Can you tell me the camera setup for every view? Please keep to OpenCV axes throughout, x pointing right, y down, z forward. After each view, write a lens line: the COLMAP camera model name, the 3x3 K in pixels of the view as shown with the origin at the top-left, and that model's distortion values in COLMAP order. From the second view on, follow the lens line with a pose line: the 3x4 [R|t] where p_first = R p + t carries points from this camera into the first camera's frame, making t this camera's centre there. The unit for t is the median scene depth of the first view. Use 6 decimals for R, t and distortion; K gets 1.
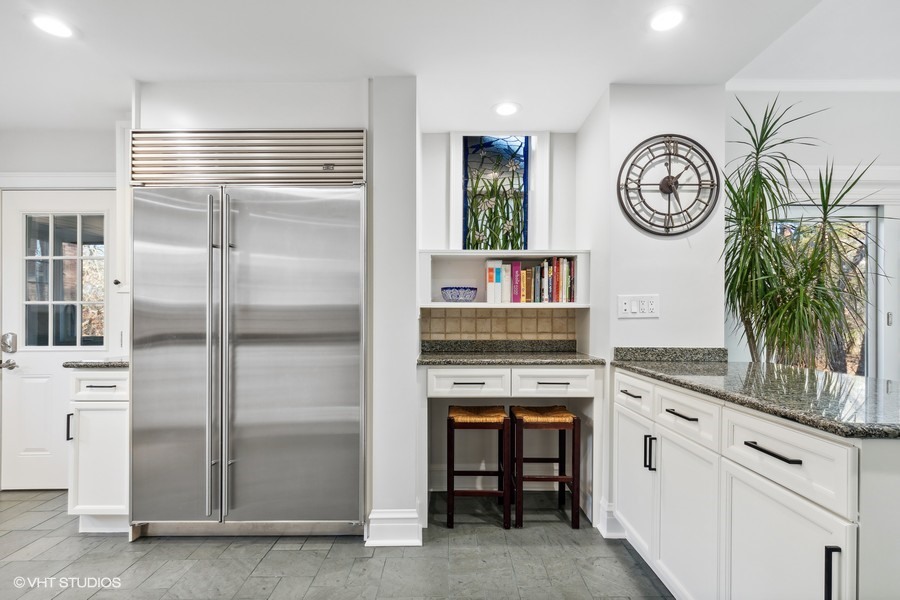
lens RADIAL K [[431.7, 0, 447.1], [0, 431.7, 318.1], [0, 0, 1]] dist [-0.000606, 0.000254]
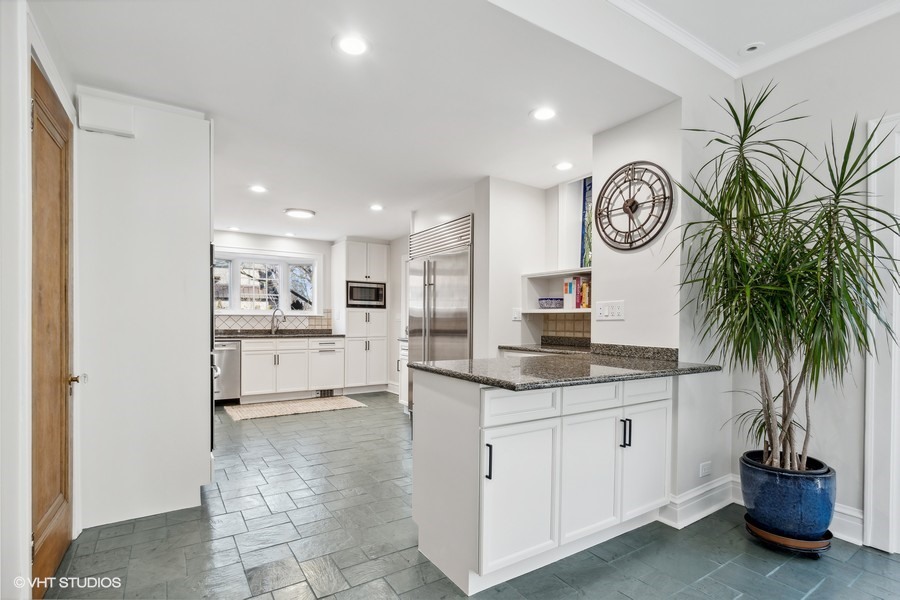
lens RADIAL K [[443.8, 0, 450.9], [0, 443.8, 321.5], [0, 0, 1]] dist [0.000274, 0.000155]
pose [[0.540594, 0.006565, -0.841258, 1.262188], [-0.007453, 0.999968, 0.003014, 0.002950], [0.841250, 0.004641, 0.540626, -0.057562]]
